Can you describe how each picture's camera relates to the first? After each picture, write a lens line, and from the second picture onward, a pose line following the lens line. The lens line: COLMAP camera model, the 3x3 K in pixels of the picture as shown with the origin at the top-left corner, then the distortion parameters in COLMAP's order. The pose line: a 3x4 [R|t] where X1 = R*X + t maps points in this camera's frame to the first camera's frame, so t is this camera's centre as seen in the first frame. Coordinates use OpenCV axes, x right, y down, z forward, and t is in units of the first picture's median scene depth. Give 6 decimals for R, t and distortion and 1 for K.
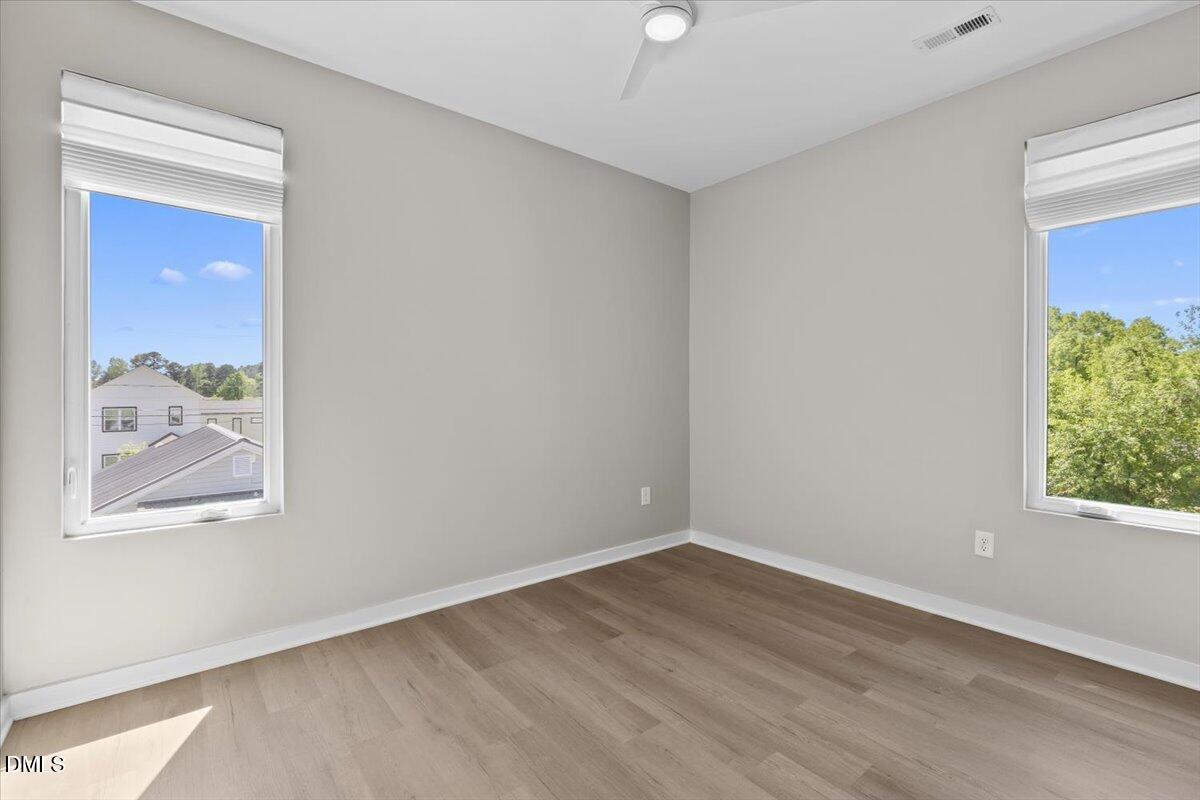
lens RADIAL K [[570.0, 0, 602.0], [0, 570.0, 395.5], [0, 0, 1]] dist [0.004927, 0.000504]
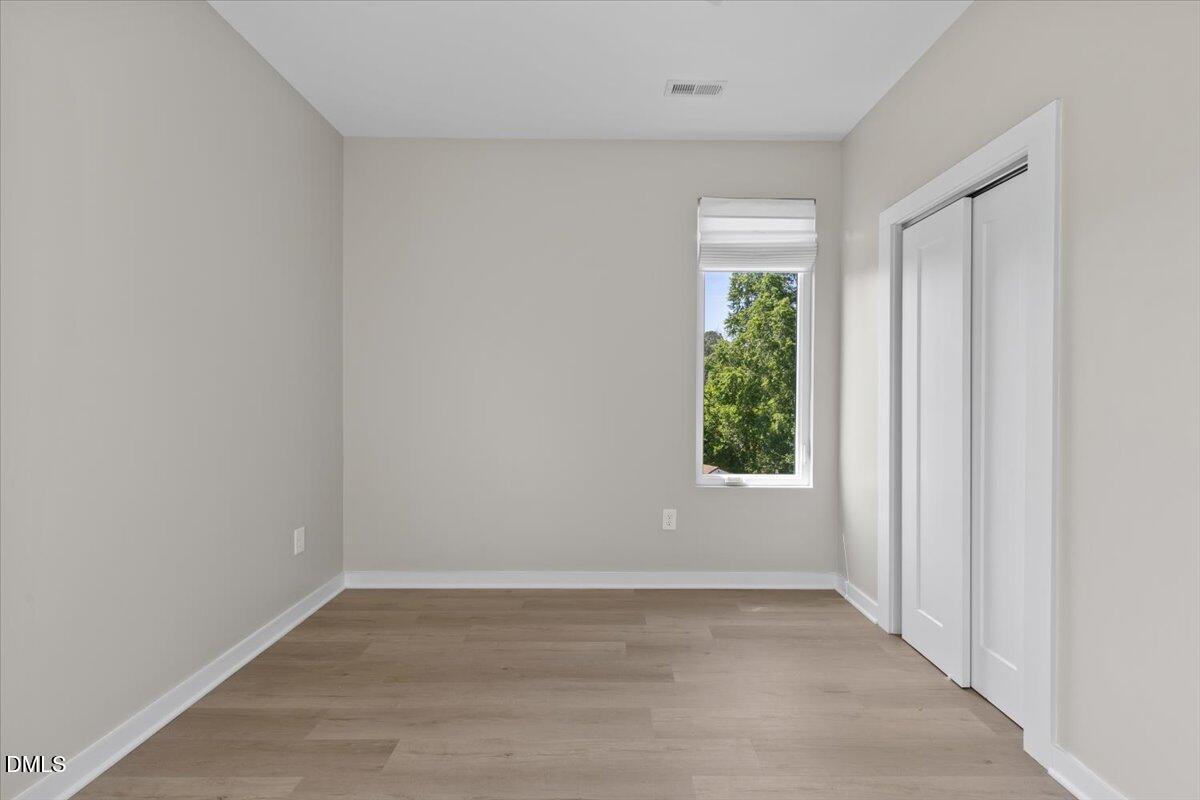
lens RADIAL K [[570.0, 0, 602.0], [0, 570.0, 395.5], [0, 0, 1]] dist [0.004927, 0.000504]
pose [[0.602781, -0.013695, 0.797789, -0.373607], [0.004844, 0.999897, 0.013505, -0.021309], [-0.797892, -0.004276, 0.602785, 0.370965]]
